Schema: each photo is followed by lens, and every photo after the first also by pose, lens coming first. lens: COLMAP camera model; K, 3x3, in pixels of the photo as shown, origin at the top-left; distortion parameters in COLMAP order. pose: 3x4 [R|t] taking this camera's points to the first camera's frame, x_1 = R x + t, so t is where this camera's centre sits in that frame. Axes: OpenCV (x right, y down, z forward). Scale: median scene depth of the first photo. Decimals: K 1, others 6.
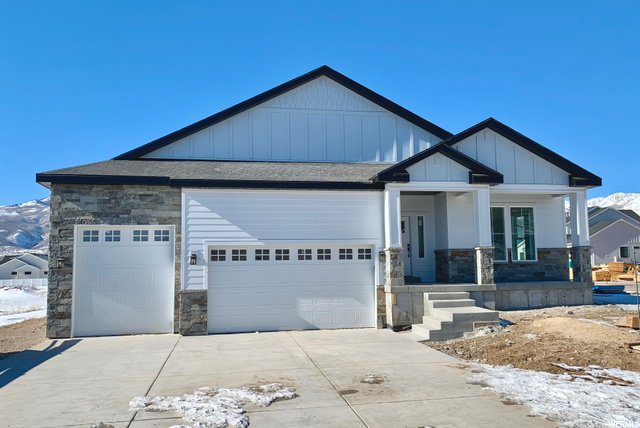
lens RADIAL K [[466.8, 0, 291.4], [0, 466.8, 214.6], [0, 0, 1]] dist [0.070508, -0.133248]
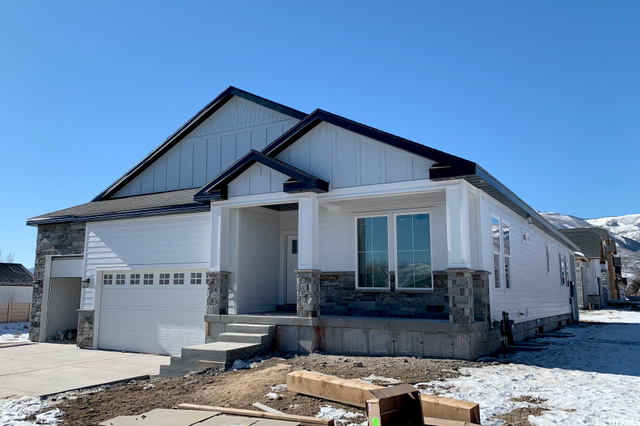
lens RADIAL K [[466.8, 0, 291.4], [0, 466.8, 213.6], [0, 0, 1]] dist [0.070508, -0.133248]
pose [[0.799074, -0.078253, -0.596118, 0.875298], [0.049031, 0.996673, -0.065109, 0.024080], [0.599230, 0.022799, 0.800252, 0.350570]]
